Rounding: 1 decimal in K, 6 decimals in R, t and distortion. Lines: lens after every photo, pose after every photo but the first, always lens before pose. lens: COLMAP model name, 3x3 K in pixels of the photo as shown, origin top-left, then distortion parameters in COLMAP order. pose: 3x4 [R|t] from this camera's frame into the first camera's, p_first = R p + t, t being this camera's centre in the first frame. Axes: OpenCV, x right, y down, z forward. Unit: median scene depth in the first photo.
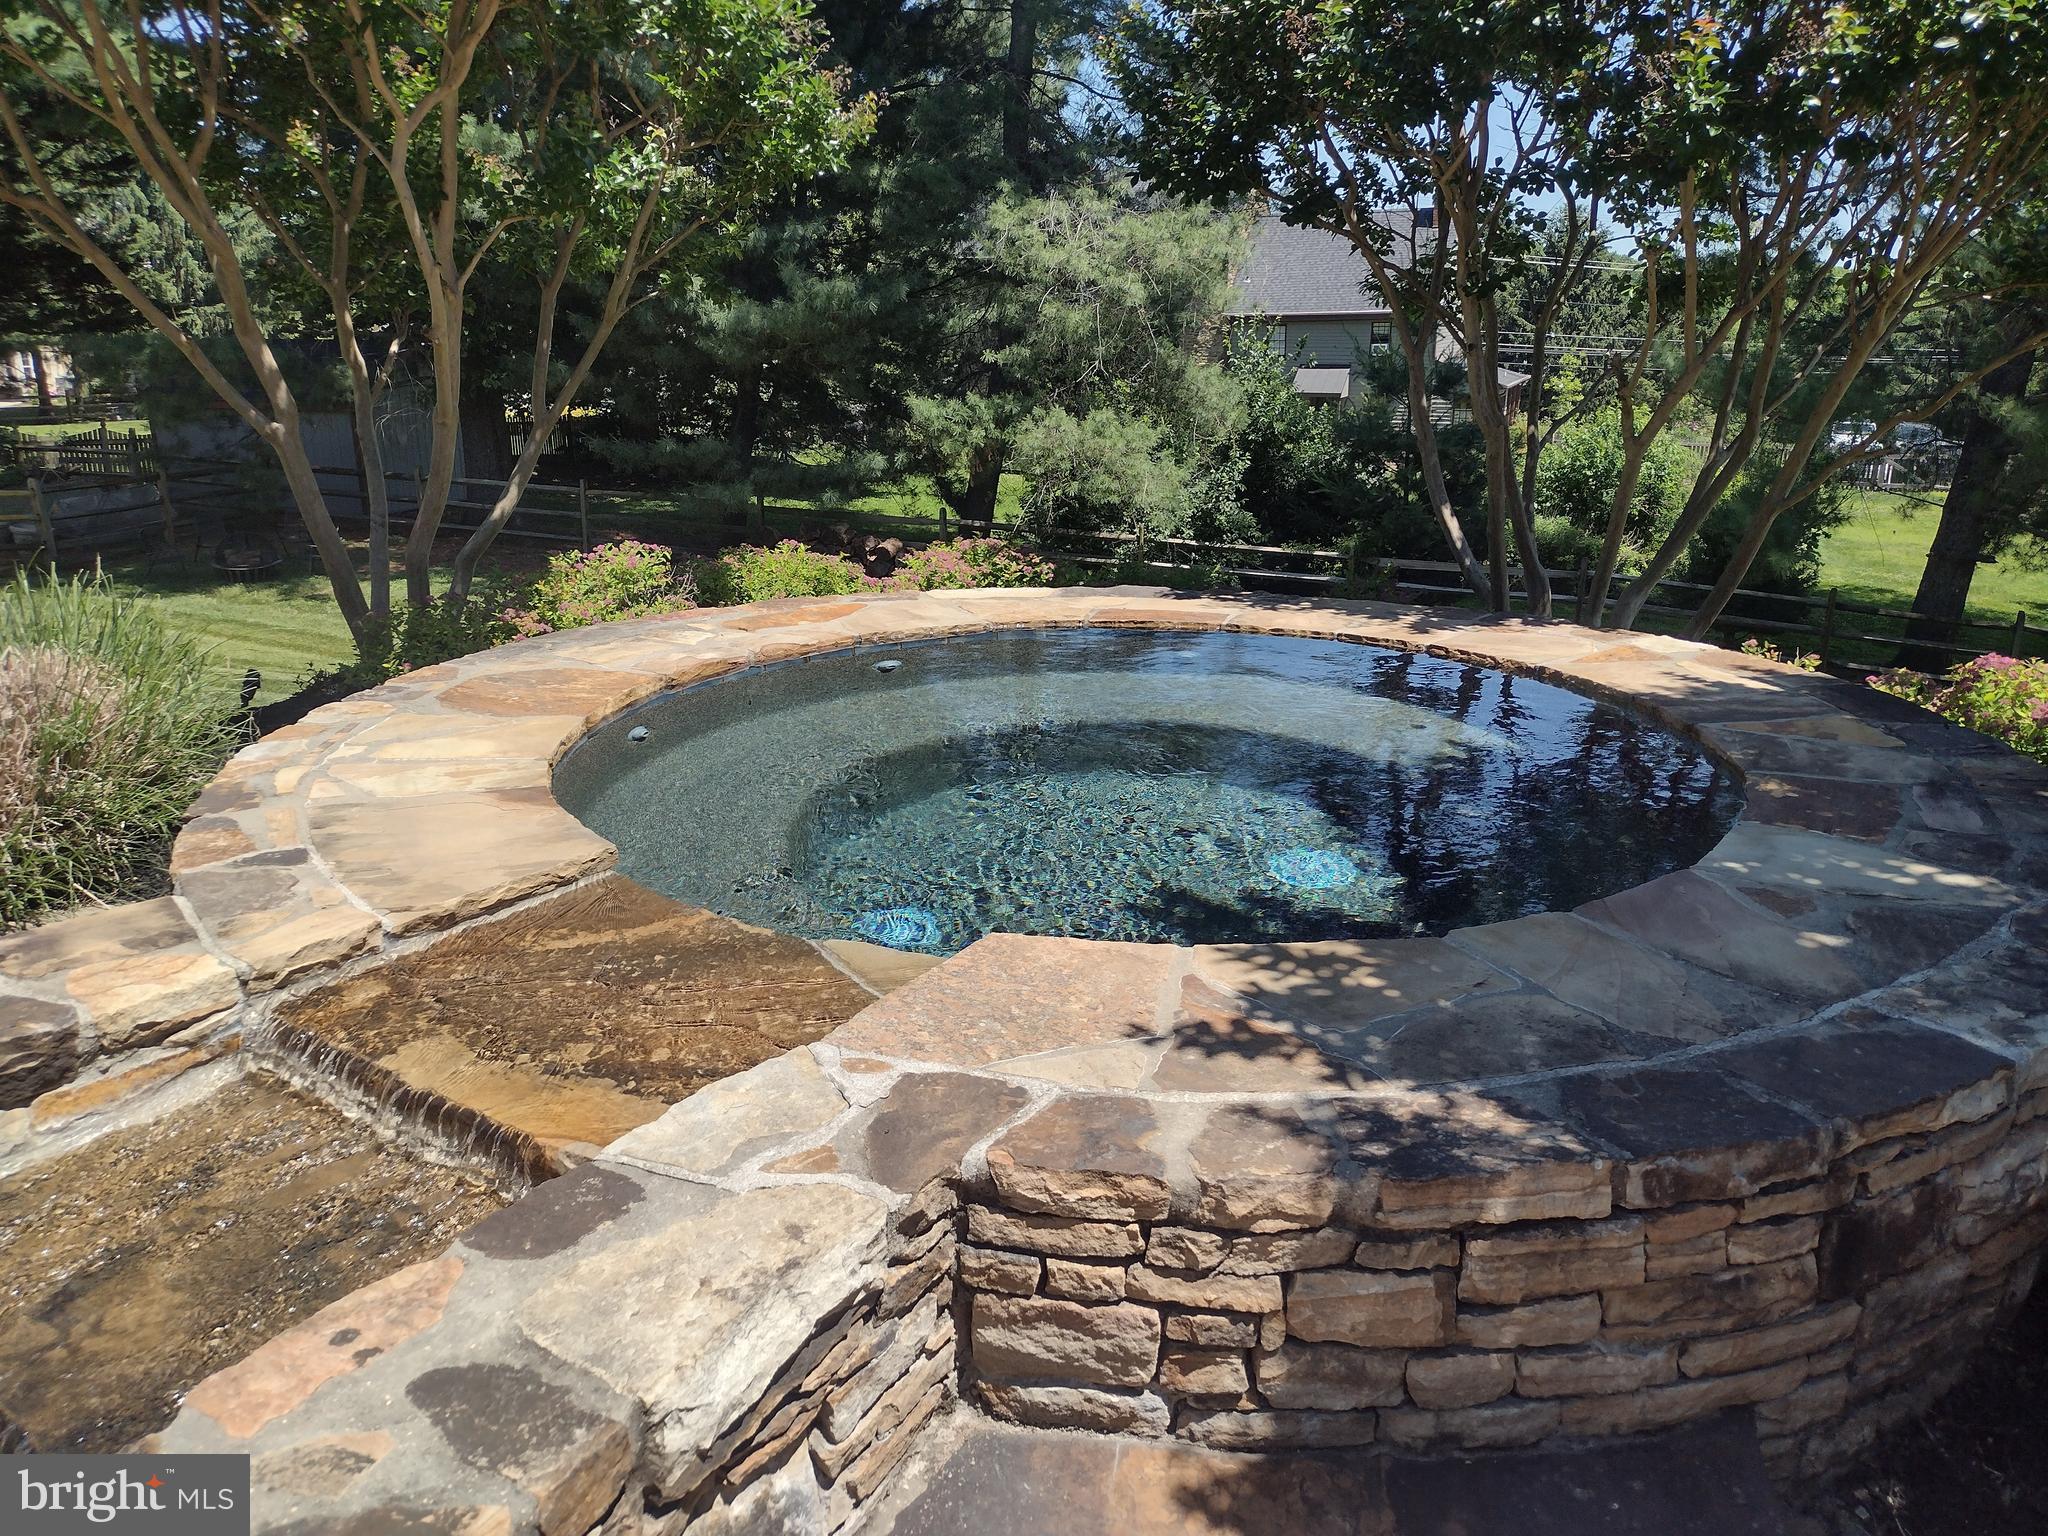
lens RADIAL K [[1530.0, 0, 1026.7], [0, 1530.0, 758.3], [0, 0, 1]] dist [0.090429, -0.124492]
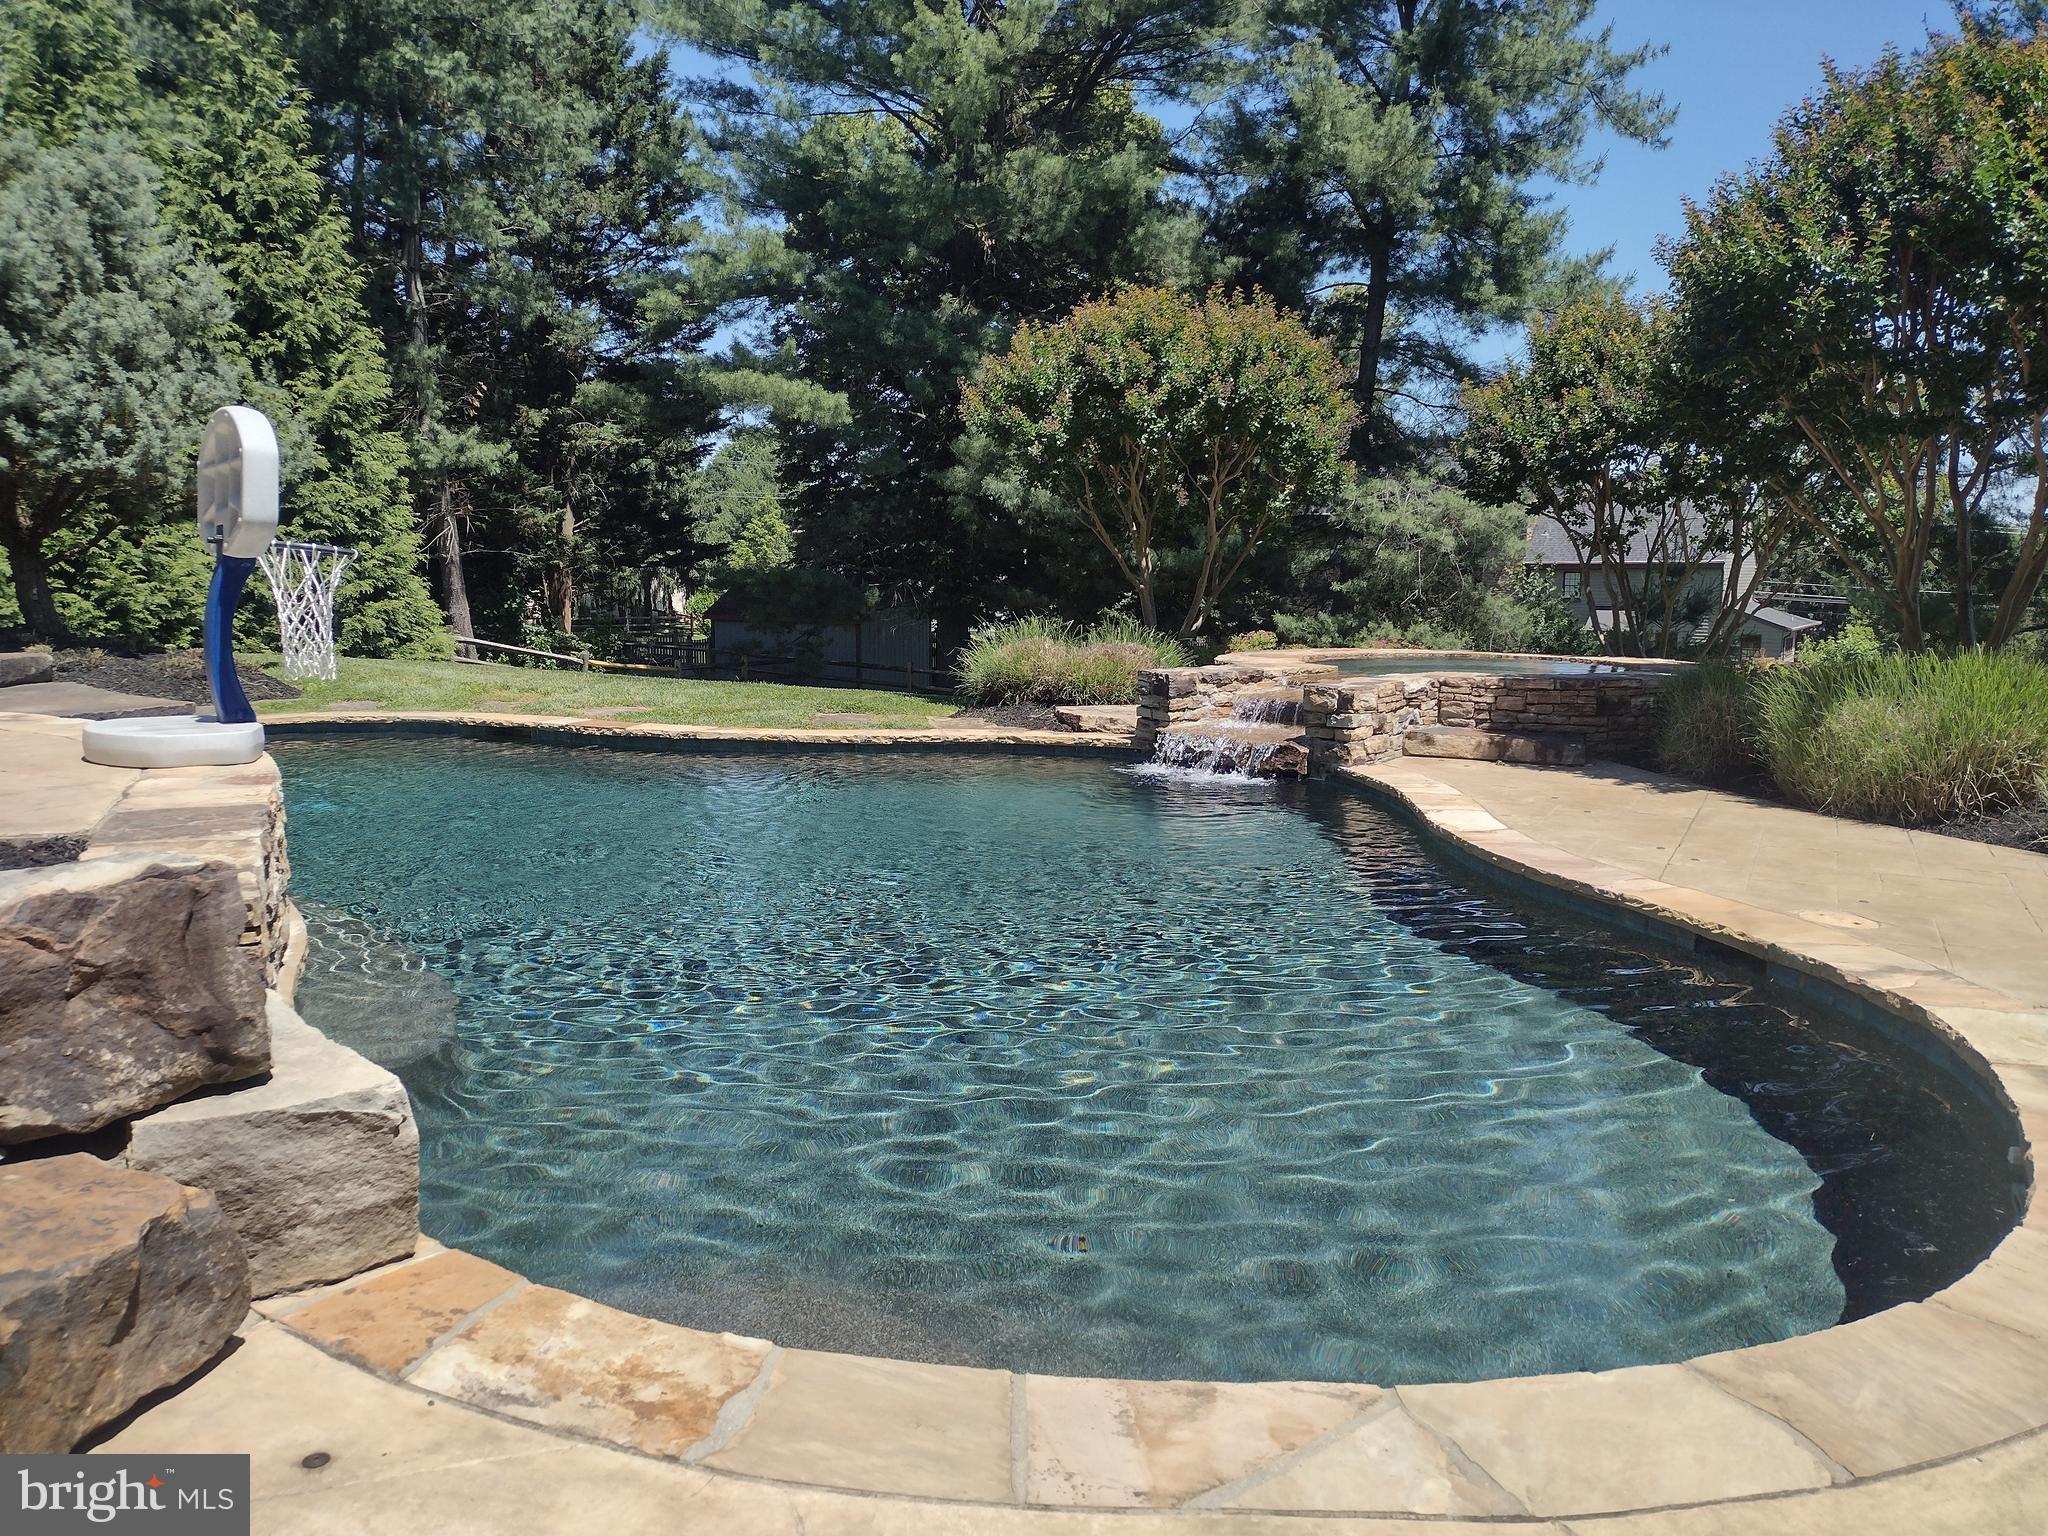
lens RADIAL K [[1530.0, 0, 1026.7], [0, 1530.0, 758.3], [0, 0, 1]] dist [0.090429, -0.124492]
pose [[0.982131, 0.034576, -0.184995, -0.037713], [-0.062571, 0.987051, -0.147700, 0.116279], [0.177493, 0.156636, 0.971577, -0.379041]]
